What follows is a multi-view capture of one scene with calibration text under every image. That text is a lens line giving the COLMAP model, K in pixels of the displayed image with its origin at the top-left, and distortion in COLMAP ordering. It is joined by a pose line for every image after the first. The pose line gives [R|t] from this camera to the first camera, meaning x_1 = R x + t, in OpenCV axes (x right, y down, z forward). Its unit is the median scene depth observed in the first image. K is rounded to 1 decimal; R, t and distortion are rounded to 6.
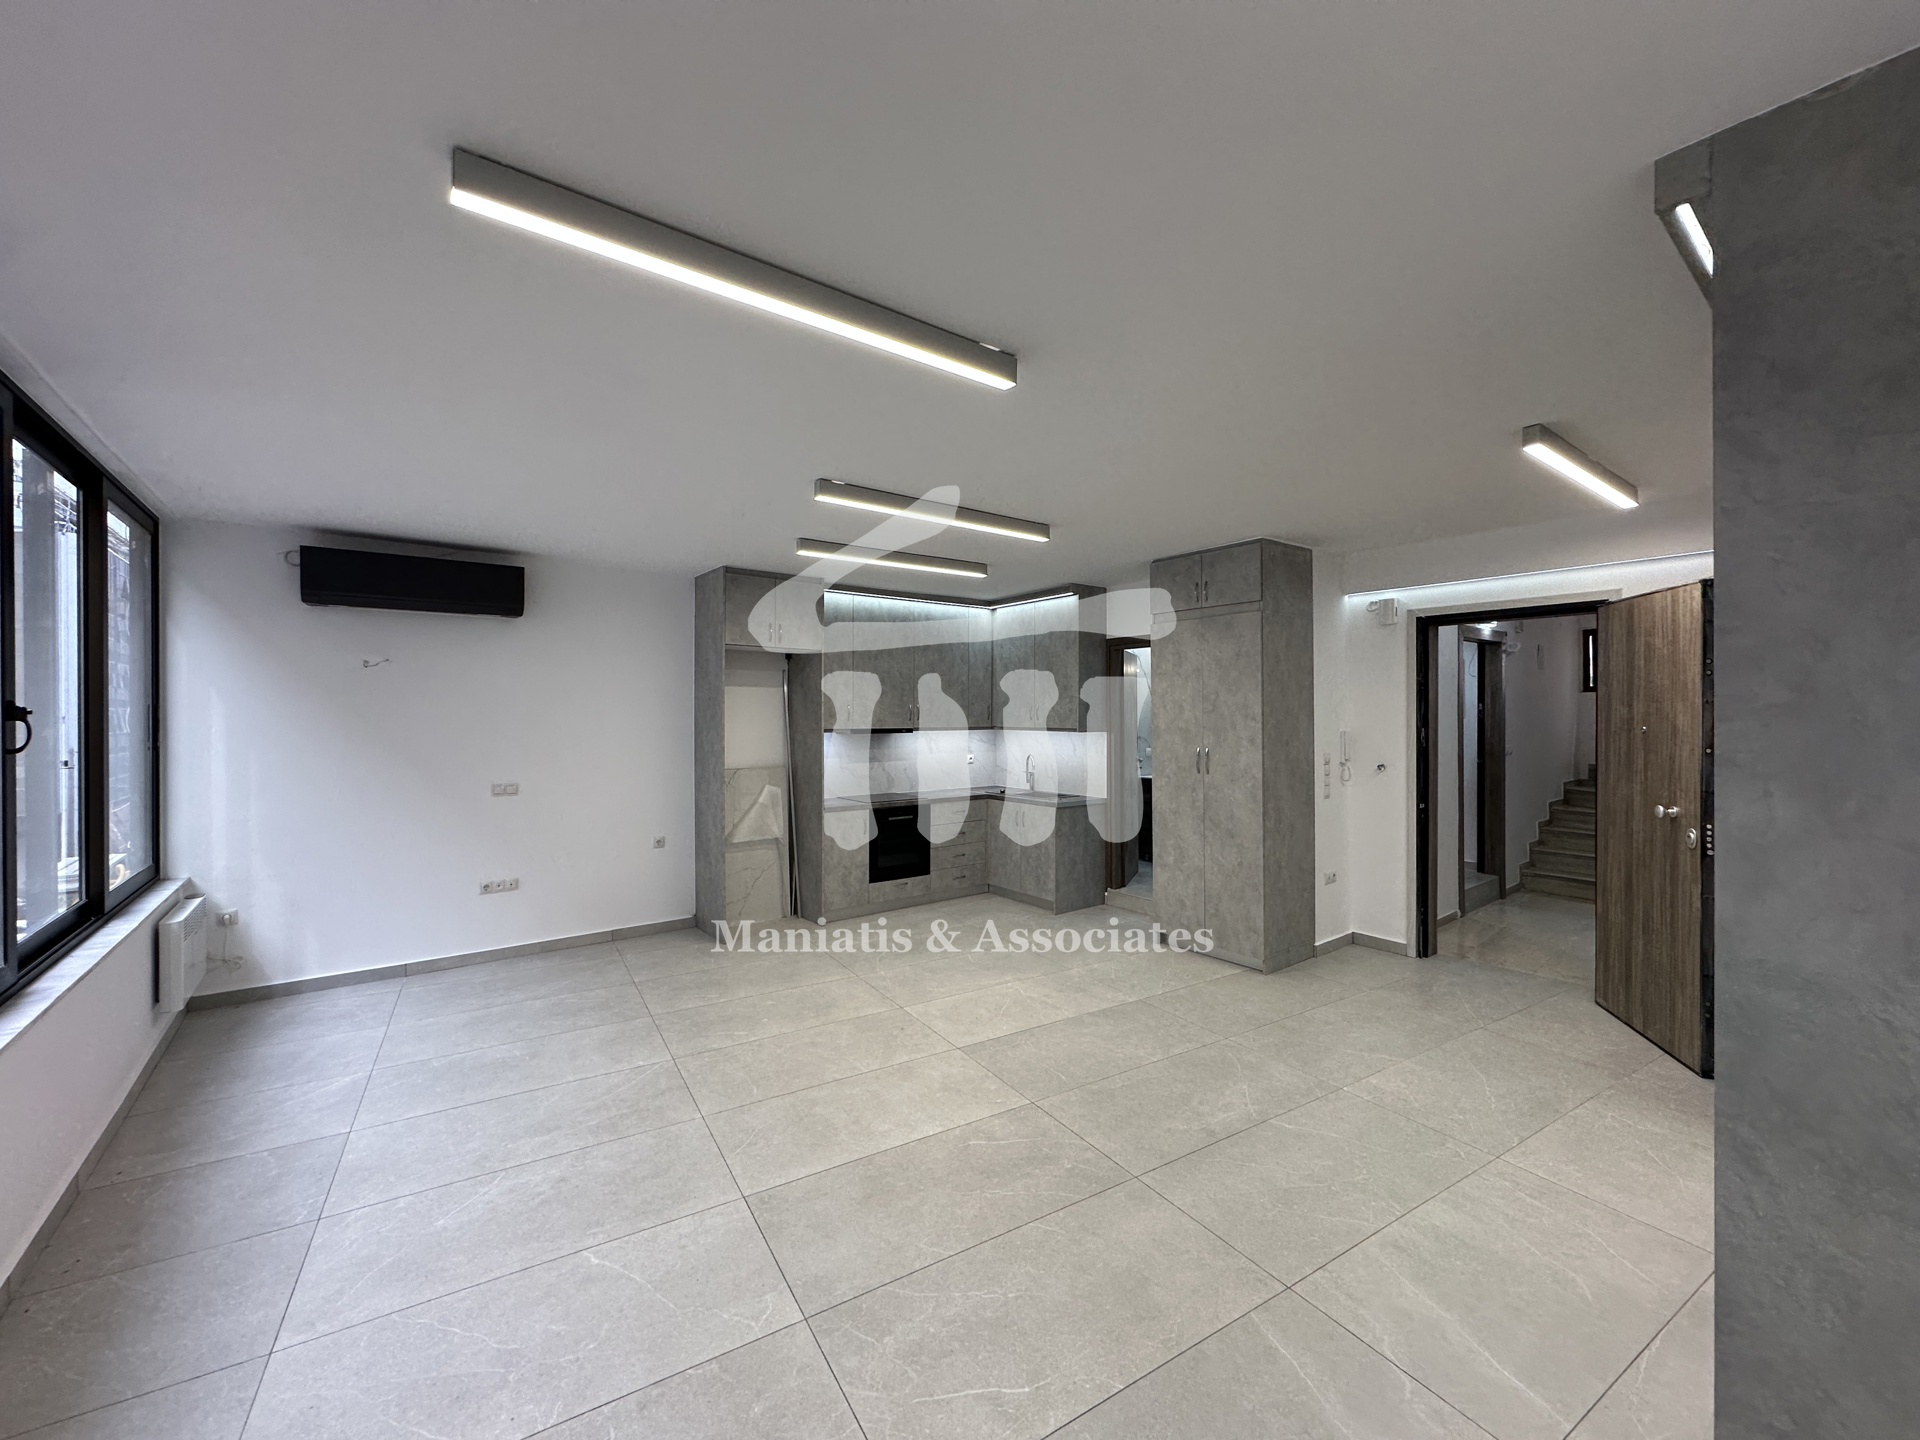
lens RADIAL K [[762.0, 0, 955.9], [0, 762.0, 714.5], [0, 0, 1]] dist [-0.001585, 0.000305]
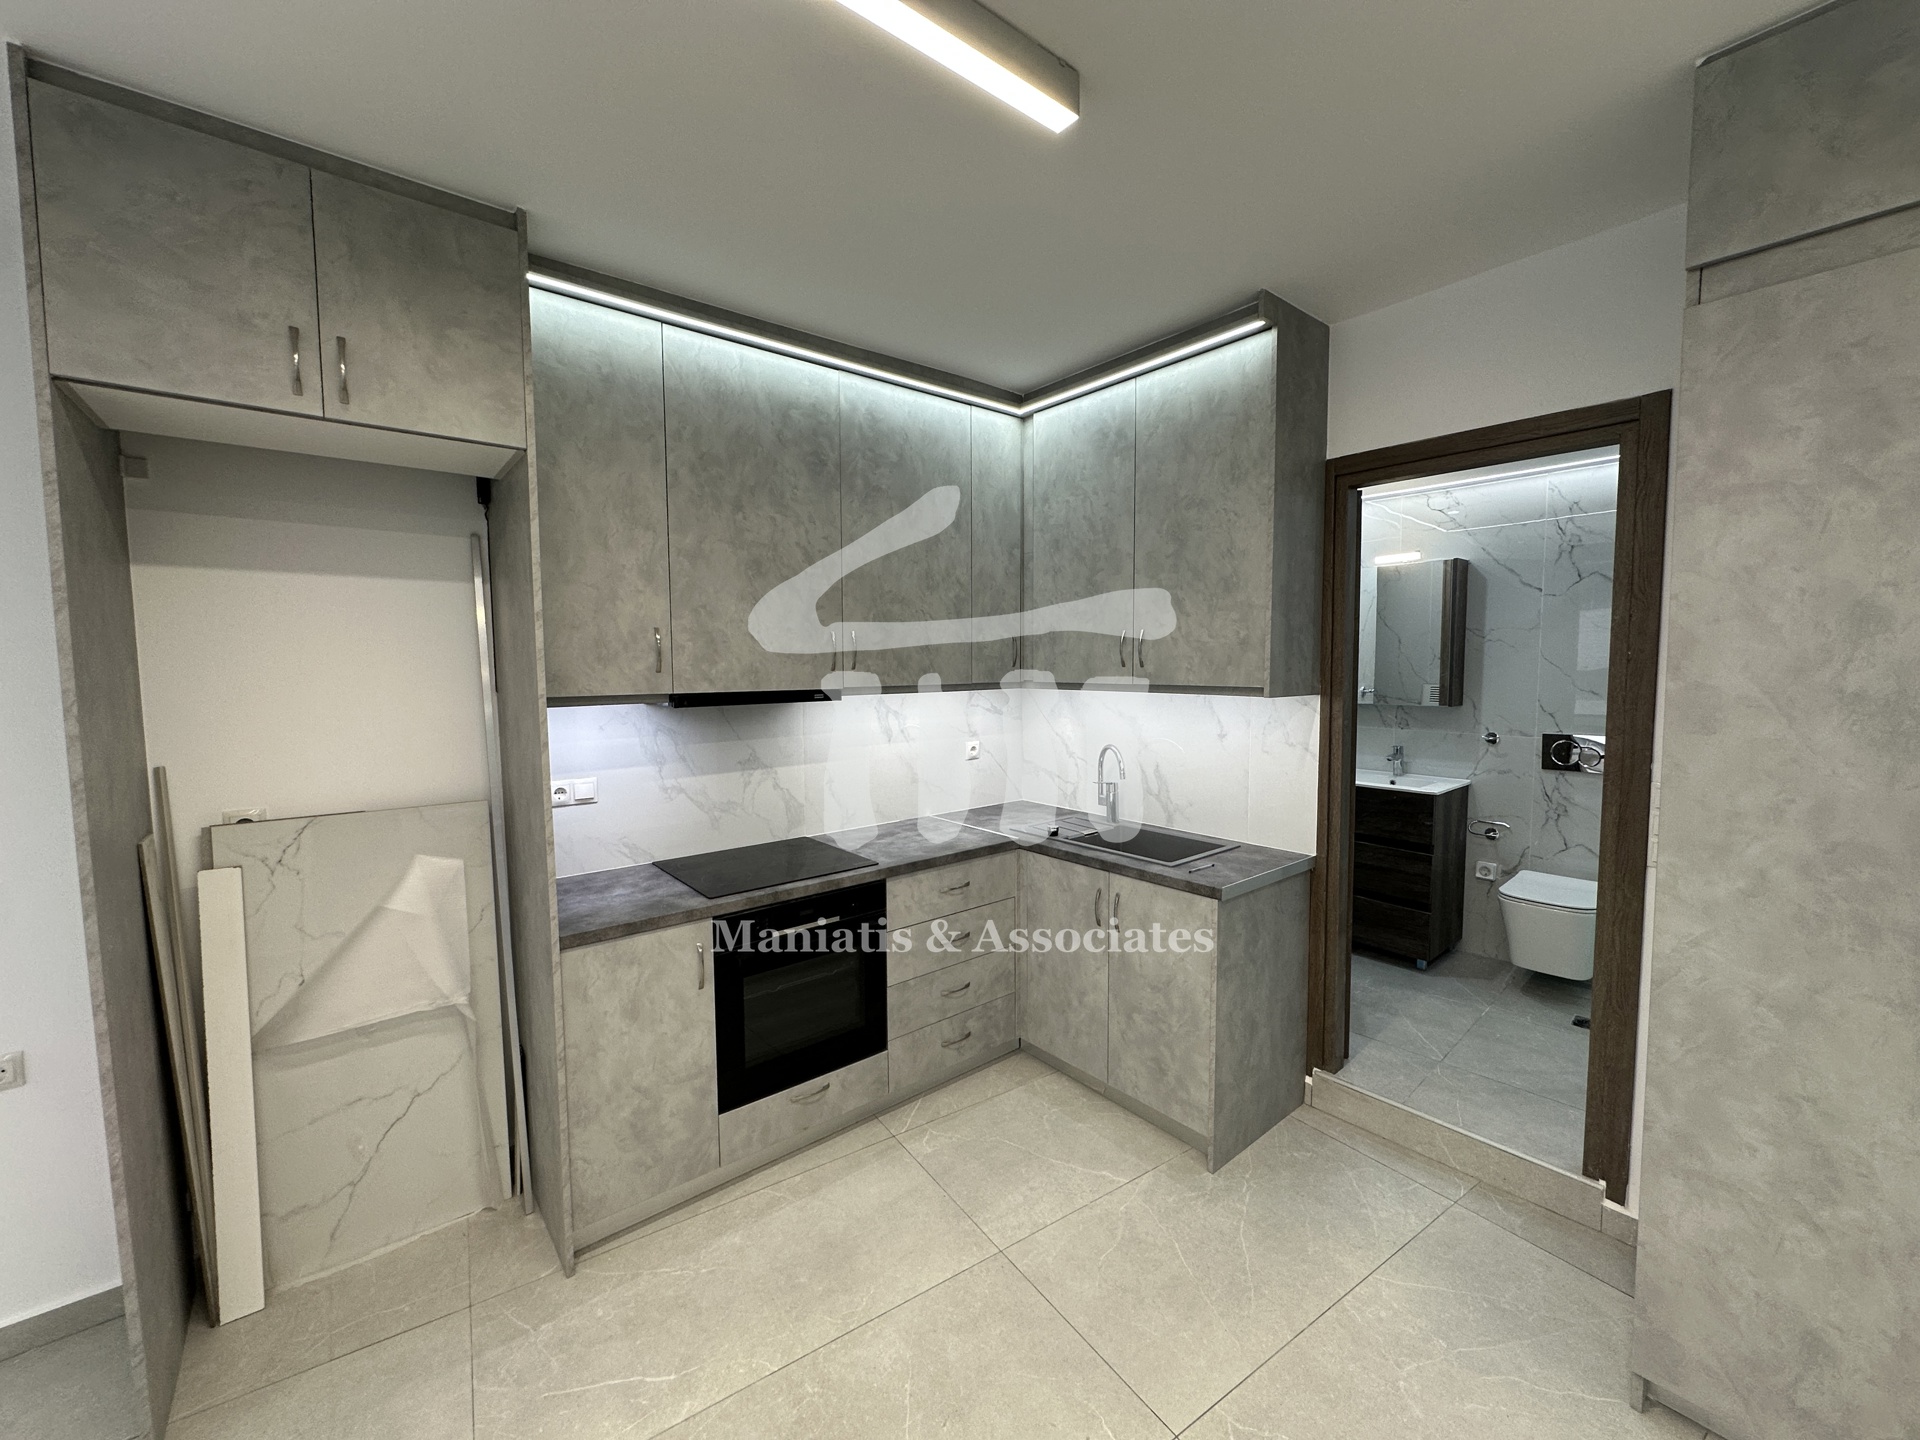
lens RADIAL K [[762.0, 0, 955.9], [0, 762.0, 714.5], [0, 0, 1]] dist [-0.001585, 0.000305]
pose [[0.999071, -0.010268, 0.041844, -0.012729], [0.007325, 0.997528, 0.069892, 0.003591], [-0.042458, -0.069521, 0.996677, 0.618560]]
